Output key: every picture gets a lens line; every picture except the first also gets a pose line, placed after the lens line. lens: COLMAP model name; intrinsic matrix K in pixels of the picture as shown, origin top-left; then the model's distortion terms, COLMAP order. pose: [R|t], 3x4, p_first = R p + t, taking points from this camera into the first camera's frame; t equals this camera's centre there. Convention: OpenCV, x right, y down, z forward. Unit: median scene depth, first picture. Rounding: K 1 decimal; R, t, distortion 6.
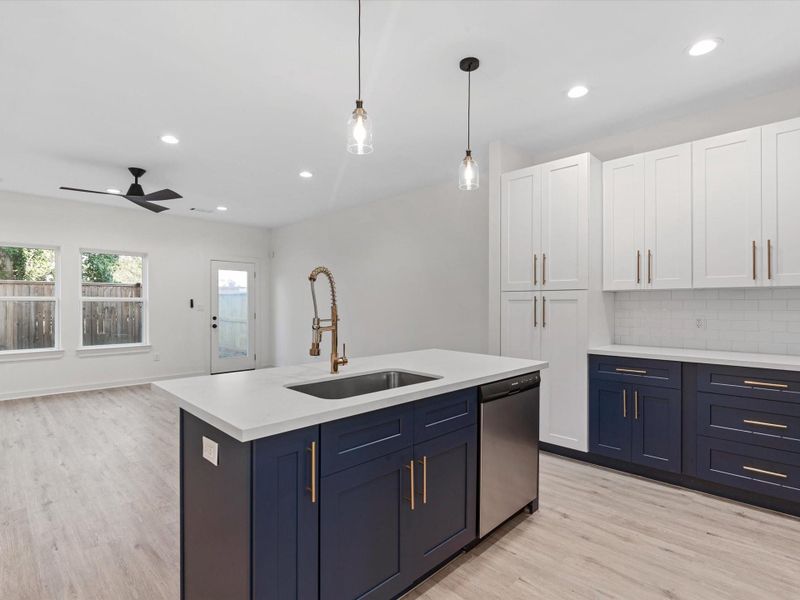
lens RADIAL K [[411.8, 0, 399.6], [0, 411.8, 303.2], [0, 0, 1]] dist [-0.001014, -0.001162]
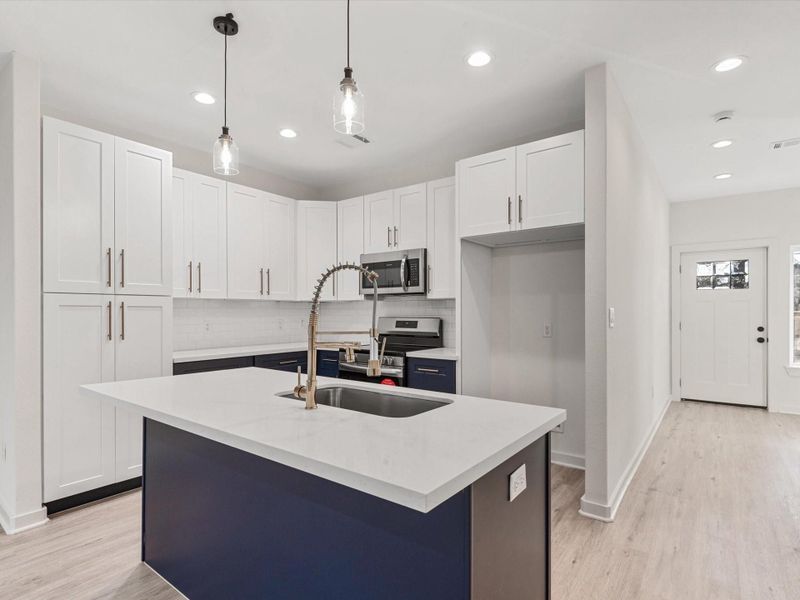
lens RADIAL K [[418.6, 0, 396.8], [0, 418.6, 311.4], [0, 0, 1]] dist [0.001145, -0.000573]
pose [[-0.127680, 0.003496, 0.991809, -0.538693], [-0.000097, 0.999994, -0.003538, 0.004613], [-0.991815, -0.000548, -0.127679, 0.565908]]
